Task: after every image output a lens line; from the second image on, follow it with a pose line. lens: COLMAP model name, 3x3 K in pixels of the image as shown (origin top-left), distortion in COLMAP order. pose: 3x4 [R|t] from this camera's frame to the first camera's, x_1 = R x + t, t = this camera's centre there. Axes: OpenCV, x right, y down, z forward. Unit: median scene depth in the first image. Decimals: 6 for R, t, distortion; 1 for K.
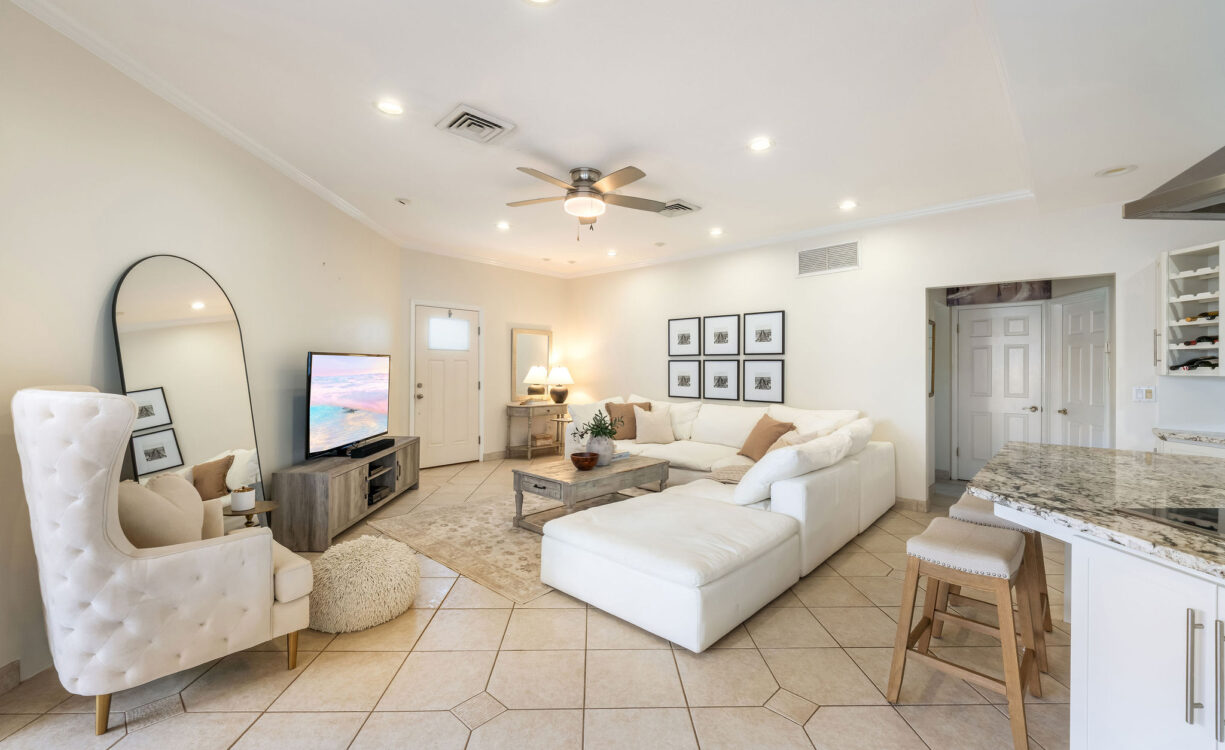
lens RADIAL K [[504.5, 0, 609.4], [0, 504.5, 367.1], [0, 0, 1]] dist [-0.001365, -0.000203]
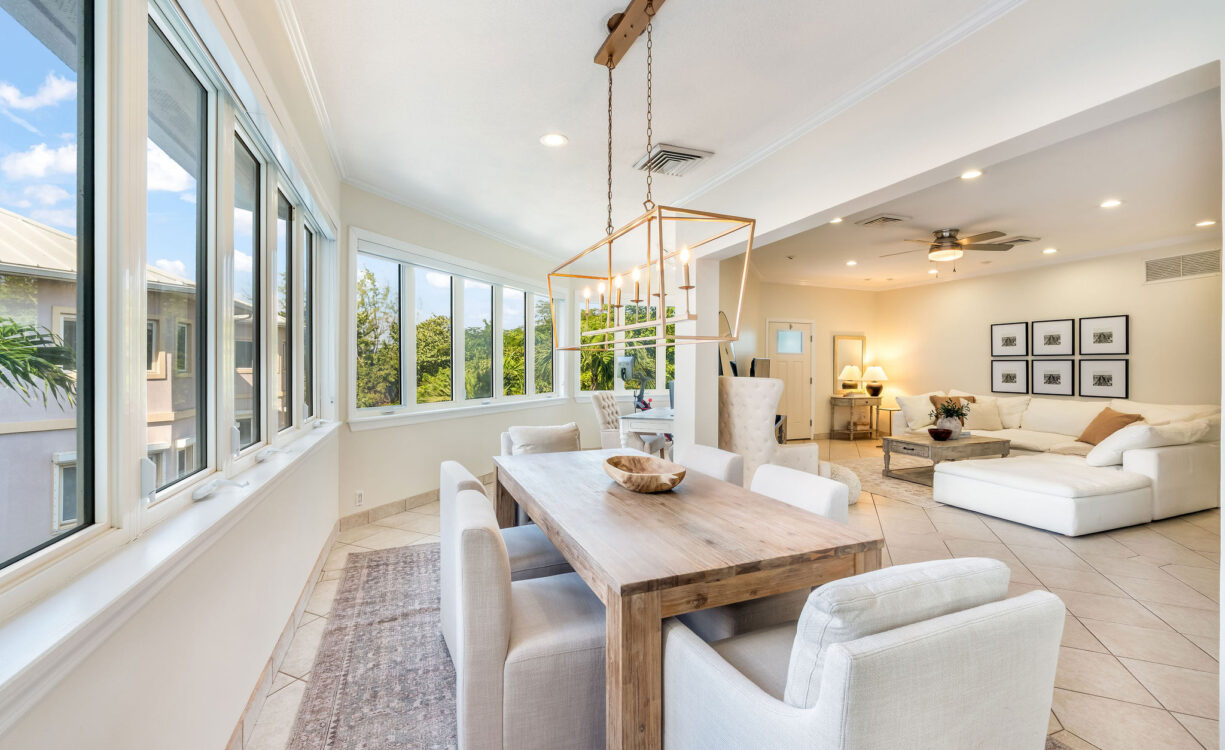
lens RADIAL K [[504.5, 0, 609.4], [0, 504.5, 367.1], [0, 0, 1]] dist [-0.001365, -0.000203]
pose [[0.900620, -0.003314, -0.434595, -0.179137], [0.004637, 0.999987, 0.001986, -0.004396], [0.434583, -0.003804, 0.900624, -0.440939]]
